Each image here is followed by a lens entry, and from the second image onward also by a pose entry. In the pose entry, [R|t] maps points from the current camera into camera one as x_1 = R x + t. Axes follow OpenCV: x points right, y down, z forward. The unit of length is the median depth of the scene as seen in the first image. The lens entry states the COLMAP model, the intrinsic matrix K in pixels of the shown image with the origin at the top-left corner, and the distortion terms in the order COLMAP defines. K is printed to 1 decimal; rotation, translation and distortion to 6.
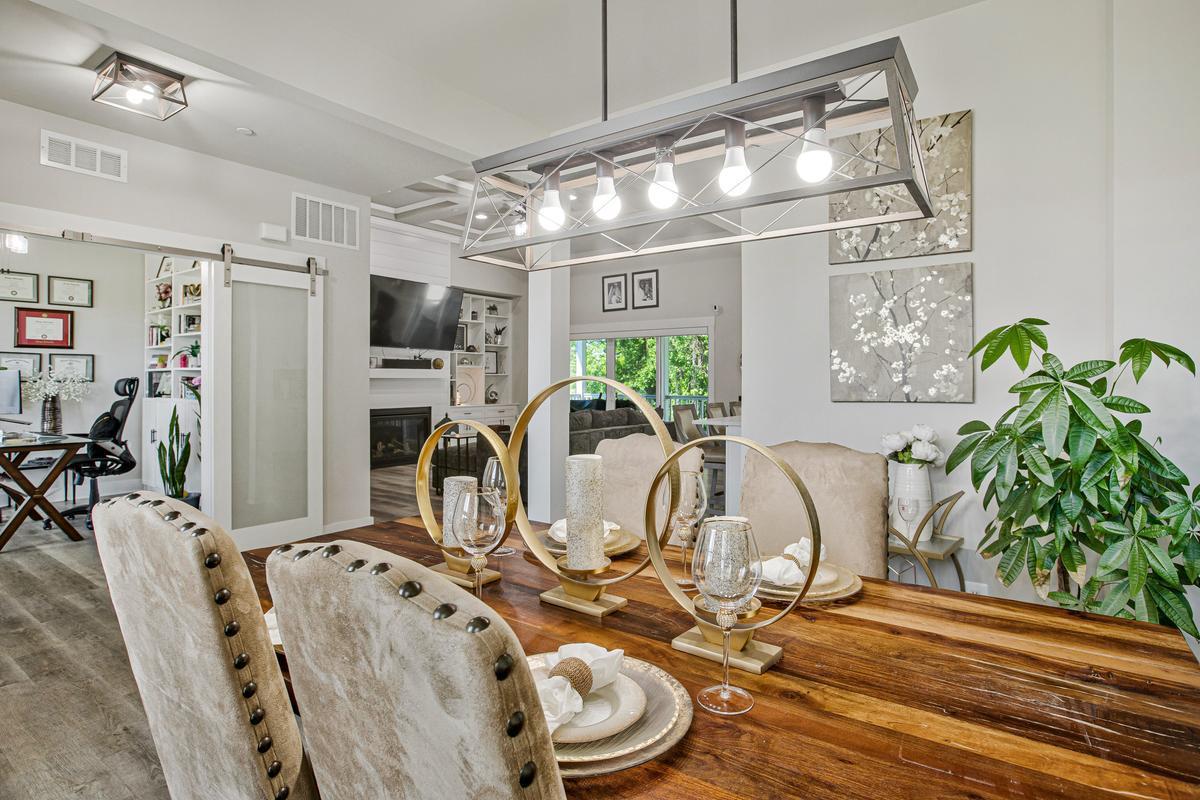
lens RADIAL K [[605.6, 0, 601.6], [0, 605.6, 369.6], [0, 0, 1]] dist [-0.000157, 0.000153]
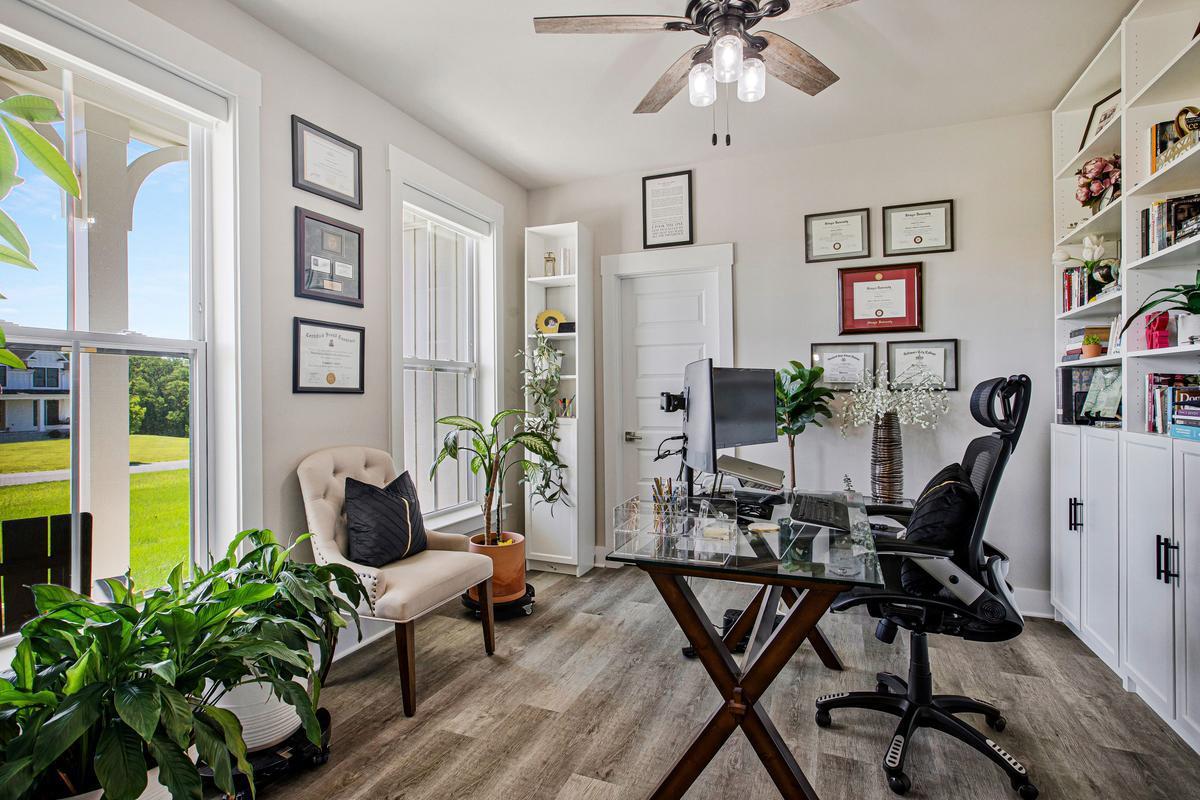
lens RADIAL K [[588.9, 0, 600.0], [0, 588.9, 400.0], [0, 0, 1]] dist [-0.001813, 0.000283]
pose [[0.252637, 0.004315, -0.967552, -0.431541], [0.023877, 0.999658, 0.010692, 0.015669], [0.967267, -0.025804, 0.252447, 0.582595]]
